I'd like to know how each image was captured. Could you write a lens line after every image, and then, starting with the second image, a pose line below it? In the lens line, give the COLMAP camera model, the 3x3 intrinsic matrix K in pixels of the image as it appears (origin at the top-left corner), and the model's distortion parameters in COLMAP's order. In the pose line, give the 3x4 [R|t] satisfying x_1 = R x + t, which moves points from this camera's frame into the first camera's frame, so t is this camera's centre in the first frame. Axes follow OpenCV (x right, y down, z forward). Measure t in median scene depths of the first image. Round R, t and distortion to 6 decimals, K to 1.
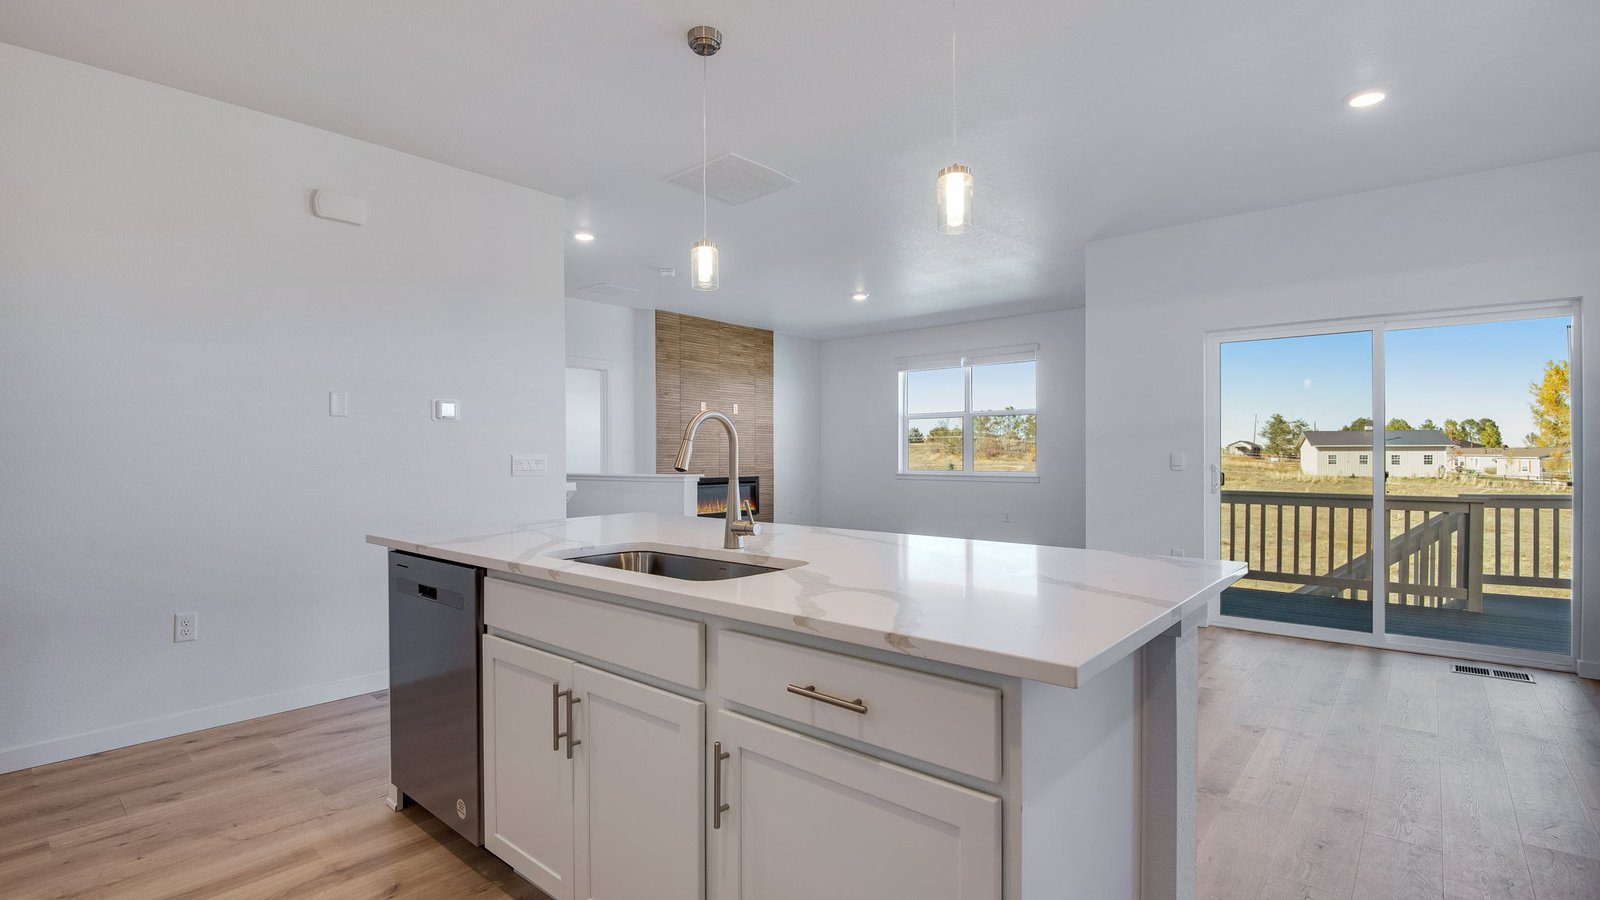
lens RADIAL K [[726.5, 0, 807.4], [0, 726.5, 454.4], [0, 0, 1]] dist [-0.002598, -0.000545]
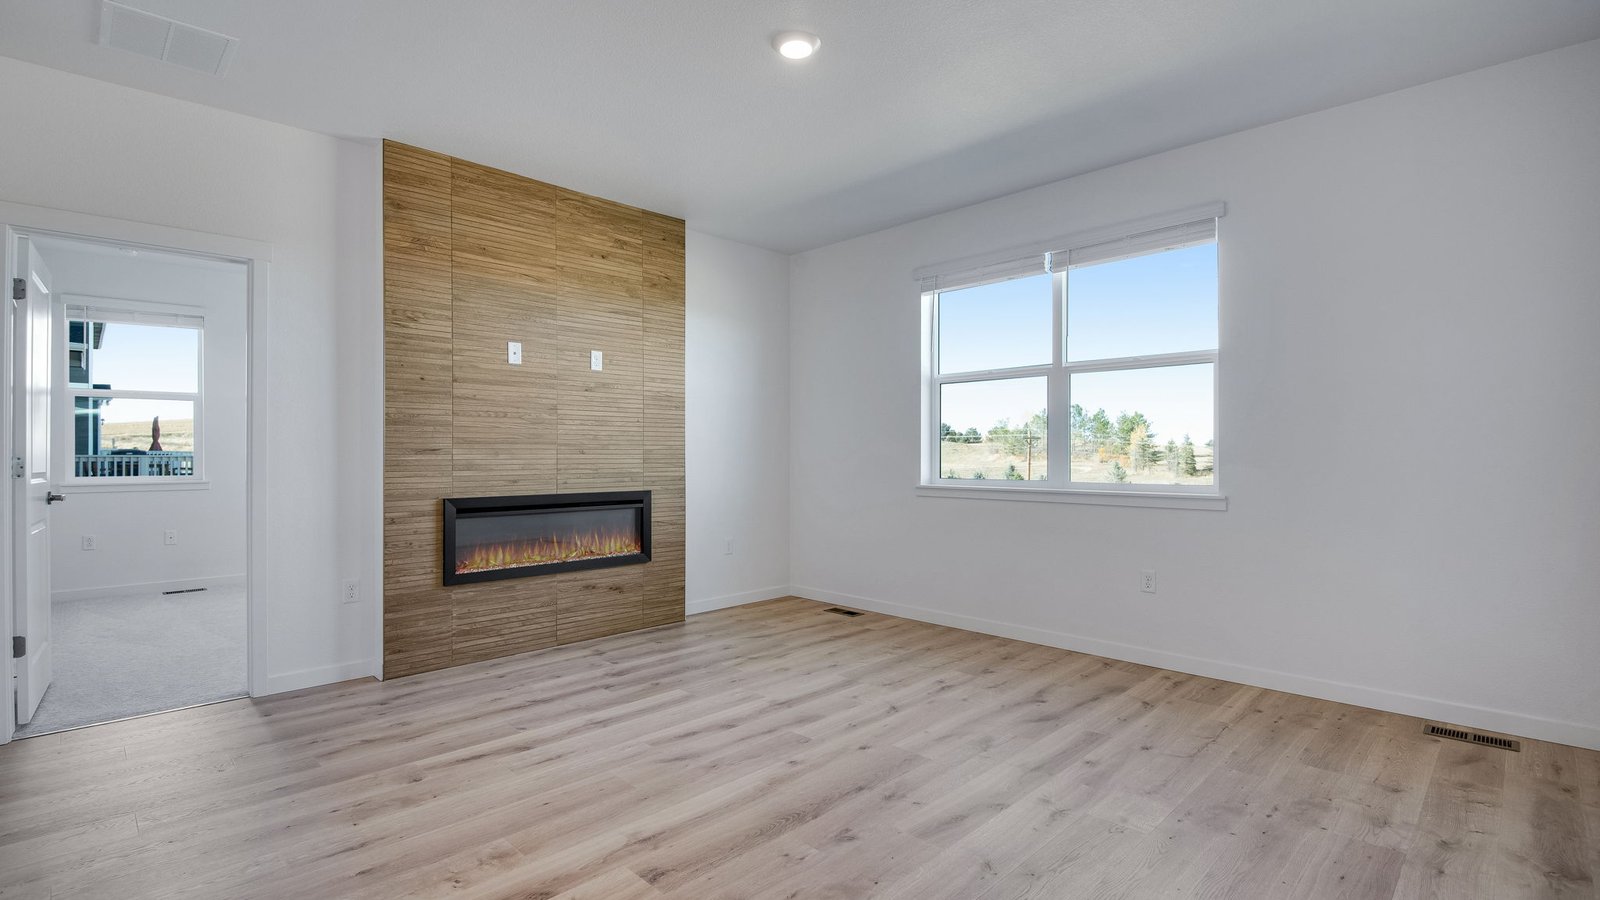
lens RADIAL K [[726.5, 0, 807.4], [0, 726.5, 454.4], [0, 0, 1]] dist [-0.002598, -0.000545]
pose [[0.996509, 0.002478, -0.083447, 0.092745], [-0.002472, 0.999997, 0.000176, 0.003548], [0.083447, 0.000031, 0.996512, 0.495647]]
